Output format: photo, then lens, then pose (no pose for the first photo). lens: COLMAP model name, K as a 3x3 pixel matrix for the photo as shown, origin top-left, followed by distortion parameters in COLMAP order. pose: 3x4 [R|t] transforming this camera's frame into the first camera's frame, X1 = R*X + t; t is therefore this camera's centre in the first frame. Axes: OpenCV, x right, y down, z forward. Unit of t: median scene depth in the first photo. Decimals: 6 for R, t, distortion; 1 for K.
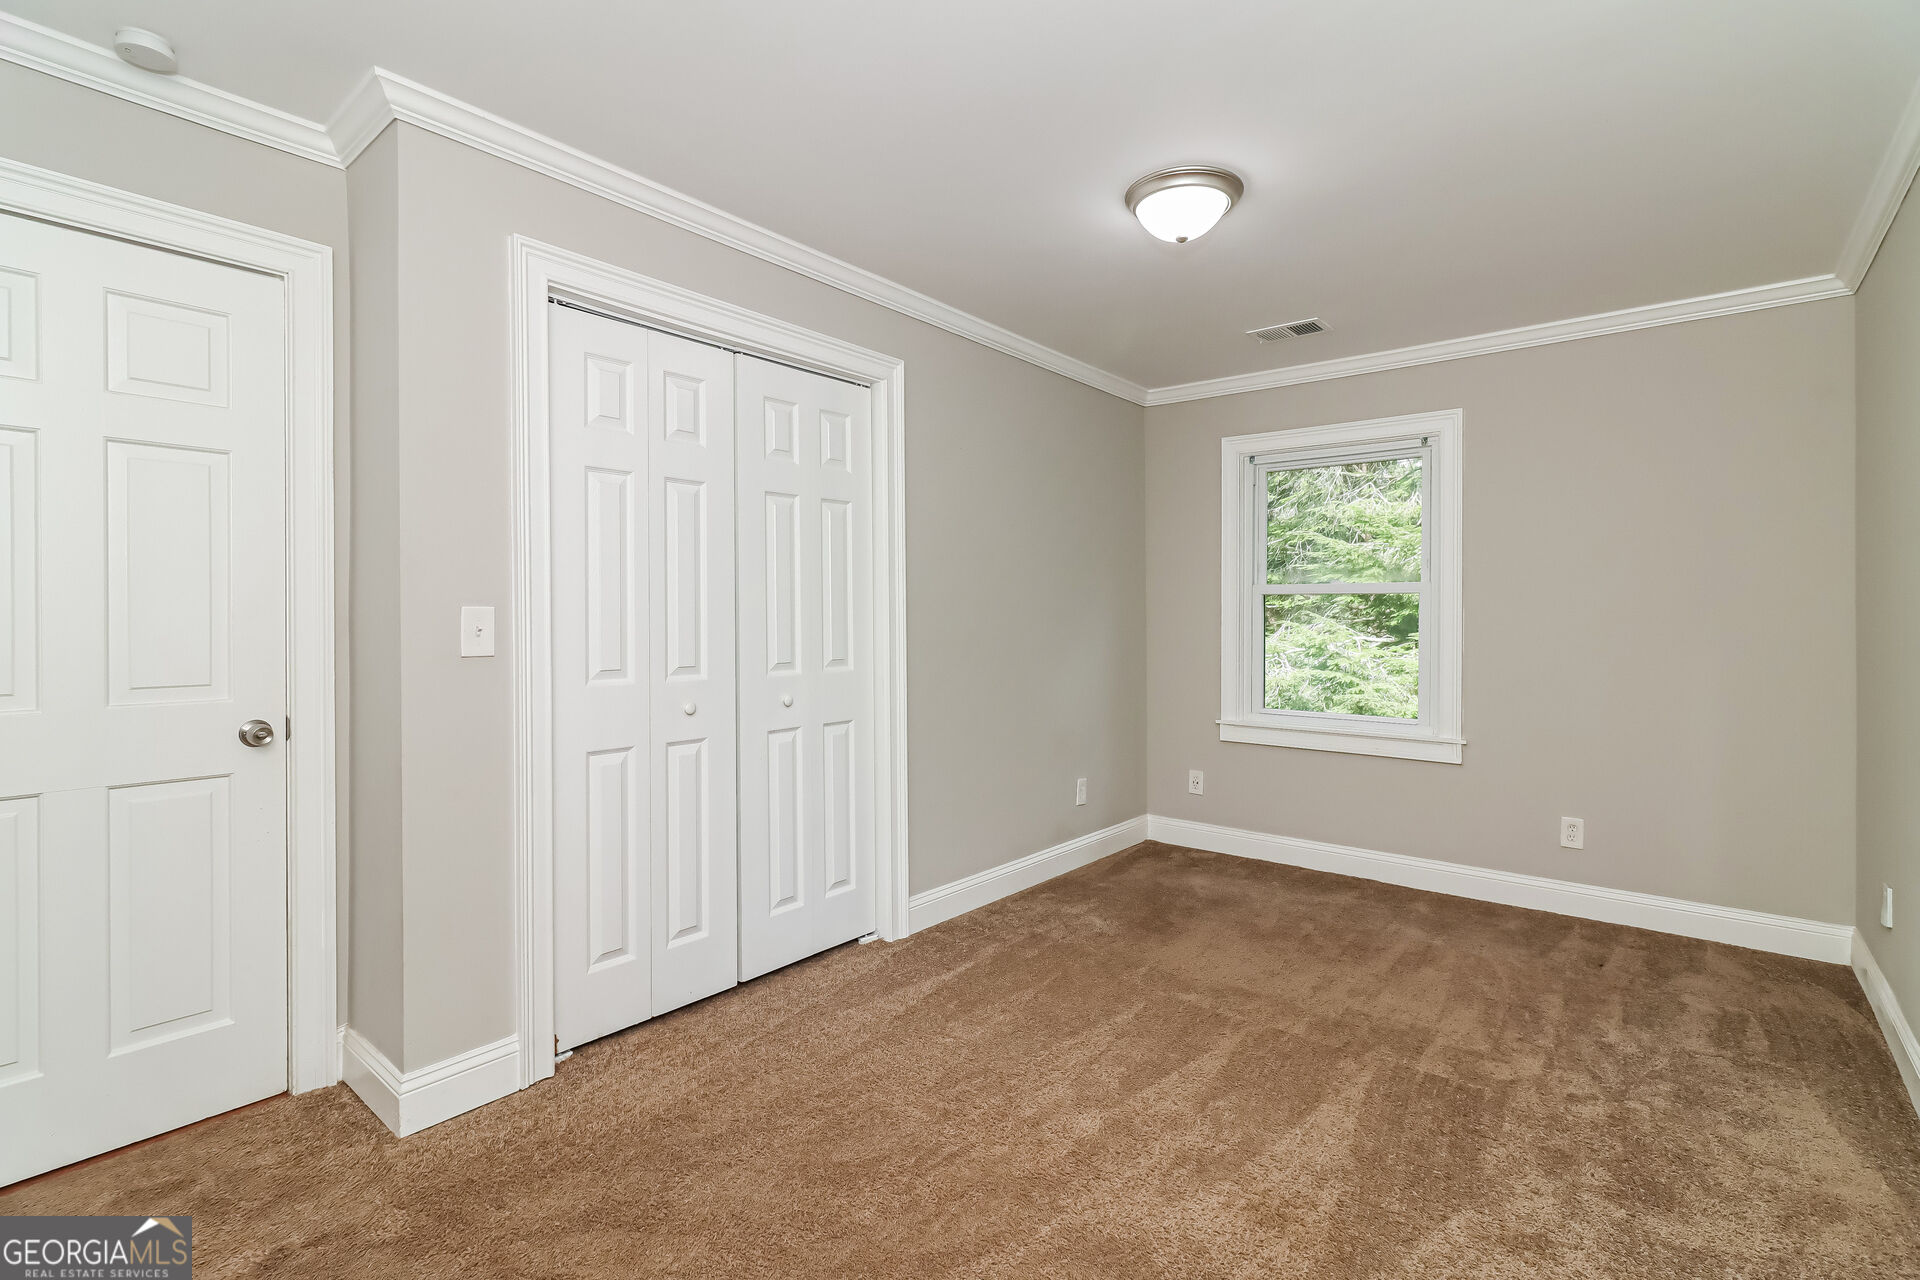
lens RADIAL K [[889.4, 0, 965.1], [0, 889.4, 619.1], [0, 0, 1]] dist [0.010340, -0.000086]
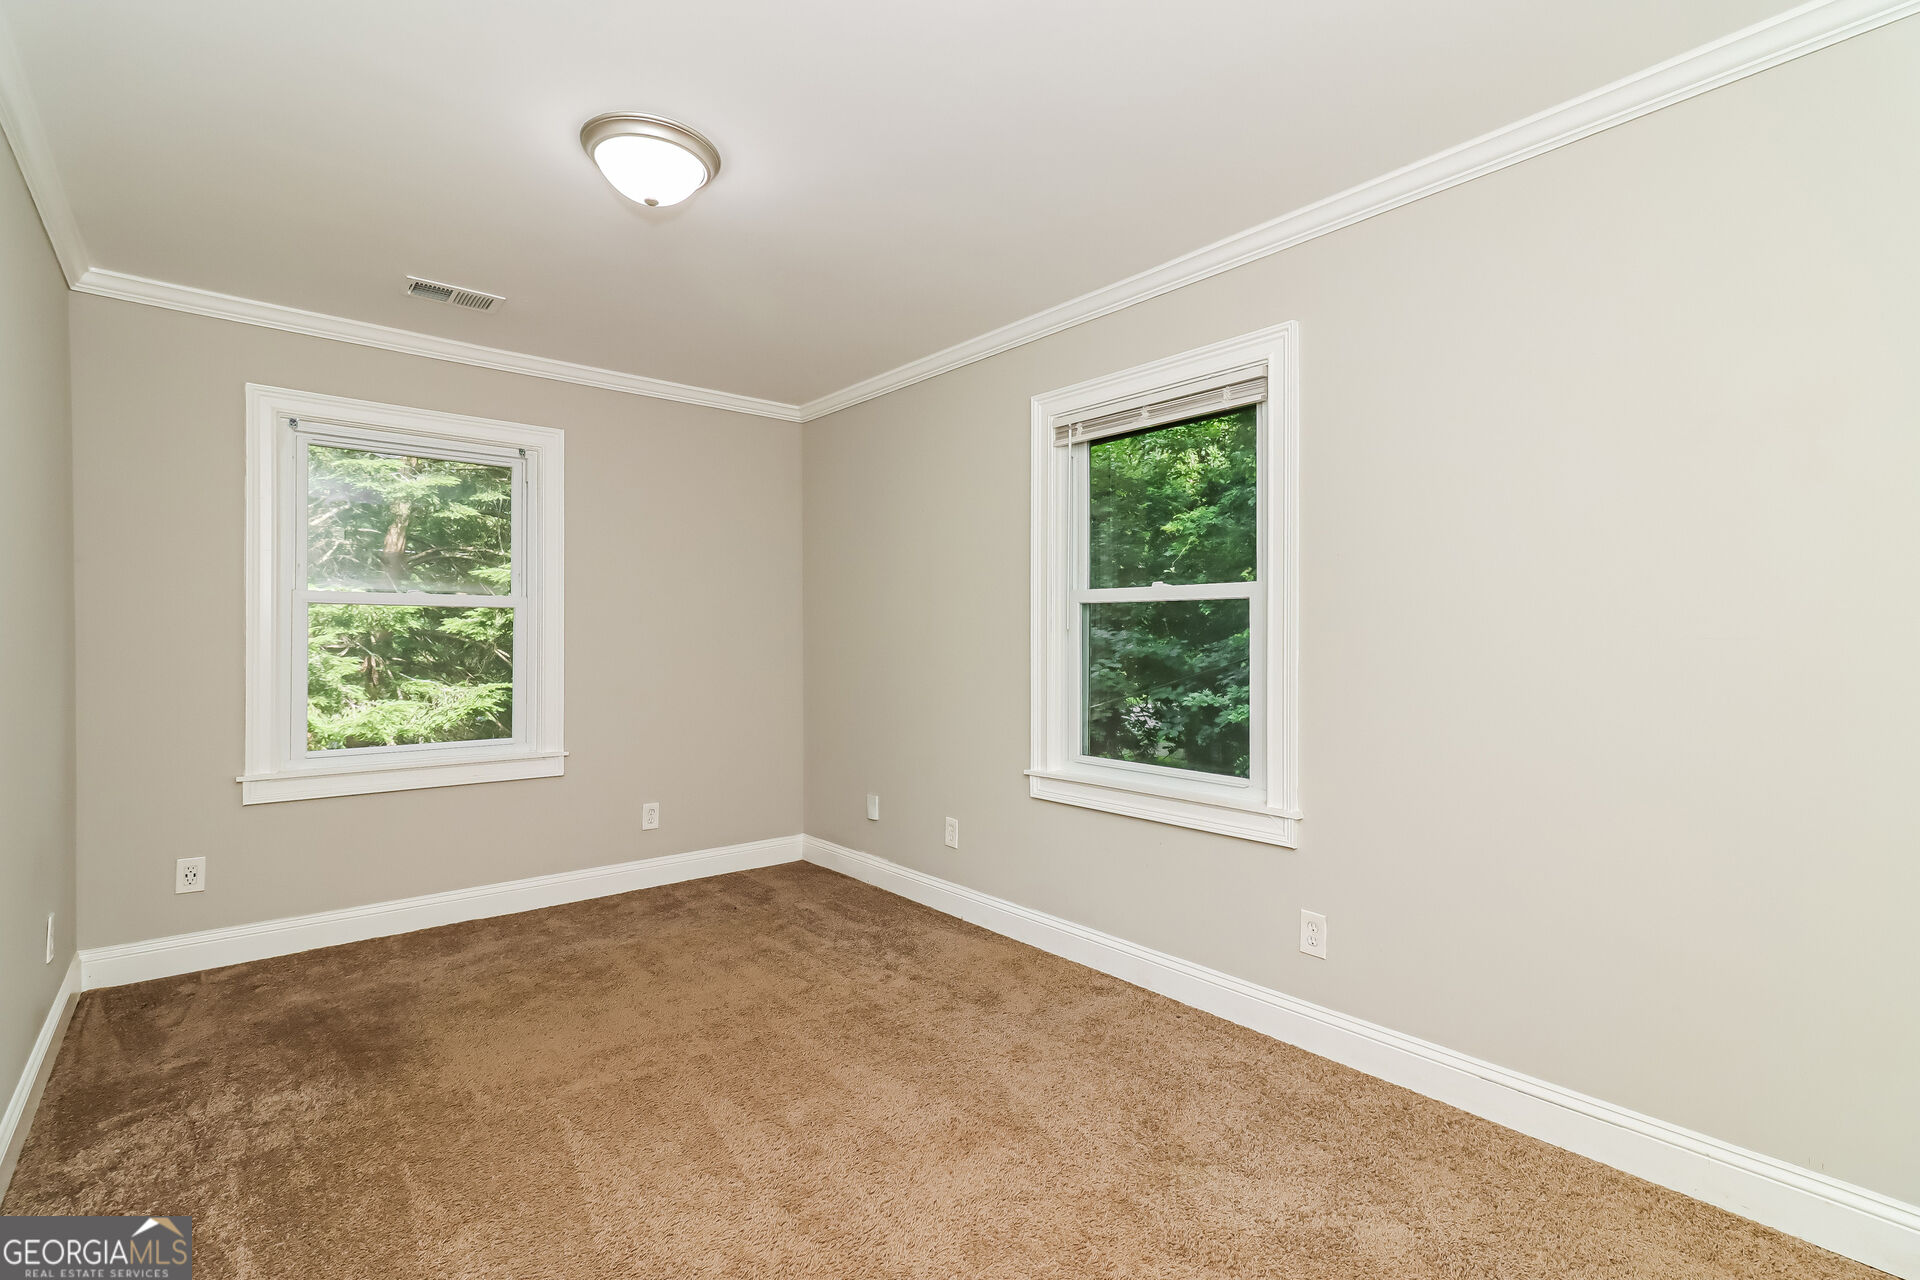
lens RADIAL K [[890.8, 0, 960.0], [0, 890.8, 640.0], [0, 0, 1]] dist [0.002931, 0.000205]
pose [[0.182034, -0.009503, 0.983246, -0.434650], [-0.001306, 0.999950, 0.009906, -0.005928], [-0.983291, -0.003087, 0.182013, 0.421898]]
